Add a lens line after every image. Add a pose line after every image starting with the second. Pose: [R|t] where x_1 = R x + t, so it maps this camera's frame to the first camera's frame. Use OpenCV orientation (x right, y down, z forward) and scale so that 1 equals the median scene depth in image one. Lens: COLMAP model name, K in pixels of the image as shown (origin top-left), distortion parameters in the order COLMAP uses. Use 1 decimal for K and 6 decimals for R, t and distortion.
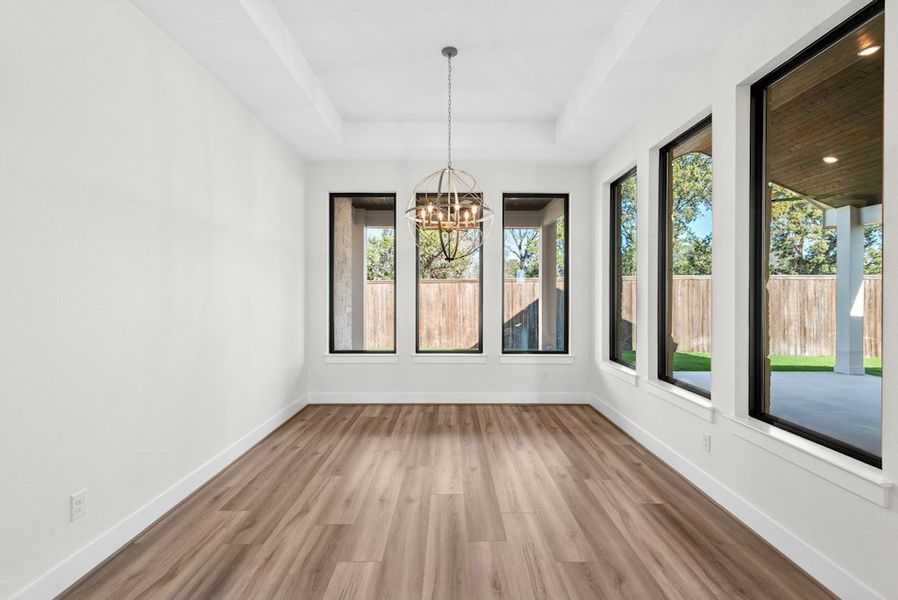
lens RADIAL K [[404.5, 0, 451.4], [0, 404.5, 297.8], [0, 0, 1]] dist [0.009222, -0.002214]
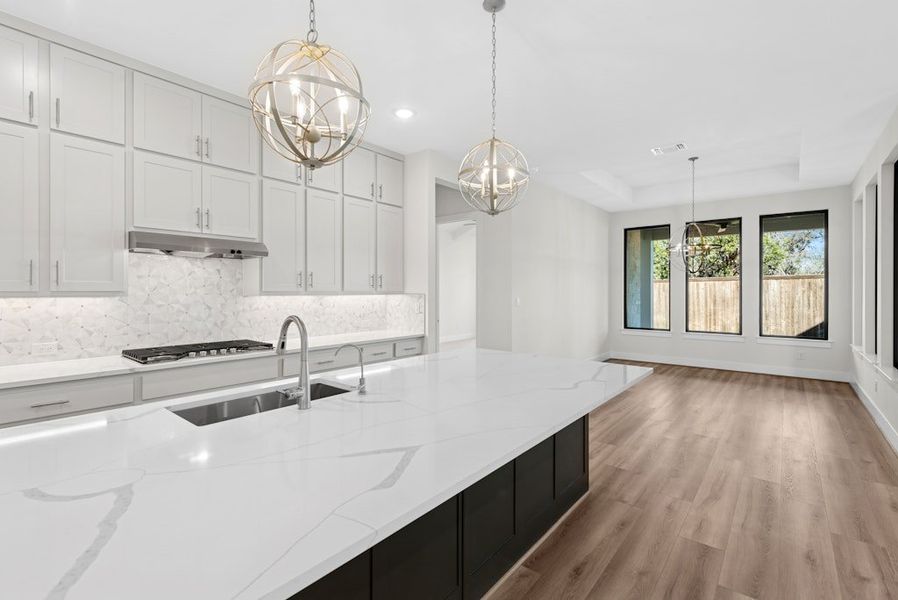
lens RADIAL K [[404.5, 0, 448.2], [0, 404.5, 292.3], [0, 0, 1]] dist [0.009222, -0.002214]
pose [[0.763907, -0.001361, -0.645325, 0.203021], [-0.003845, 0.999970, -0.006660, 0.007261], [0.645315, 0.007569, 0.763879, -0.678862]]
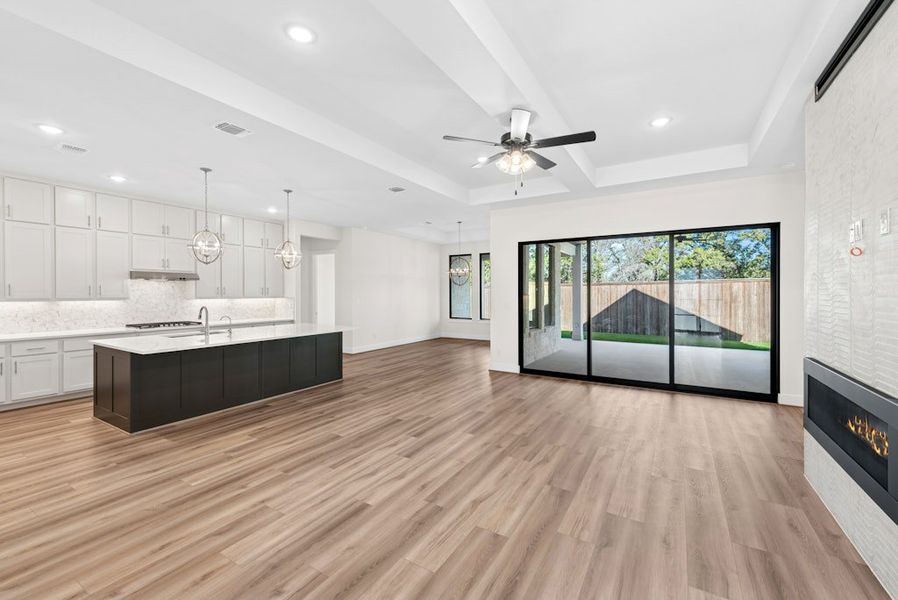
lens RADIAL K [[370.6, 0, 447.5], [0, 370.6, 296.0], [0, 0, 1]] dist [0.004519, -0.000658]
pose [[0.844658, 0.005178, -0.535281, 0.935492], [-0.004378, 0.999987, 0.002764, -0.008691], [0.535289, 0.000009, 0.844669, -0.975927]]
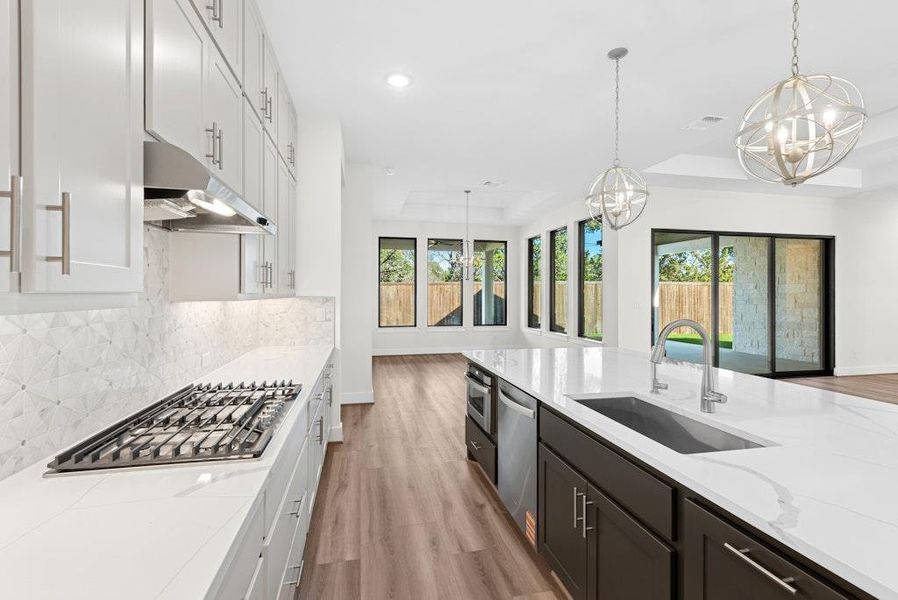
lens RADIAL K [[404.5, 0, 451.9], [0, 404.5, 295.1], [0, 0, 1]] dist [0.009222, -0.002214]
pose [[0.975923, 0.000004, 0.218117, -0.370846], [0.001332, 0.999981, -0.005980, 0.006639], [-0.218113, 0.006127, 0.975904, -0.782231]]
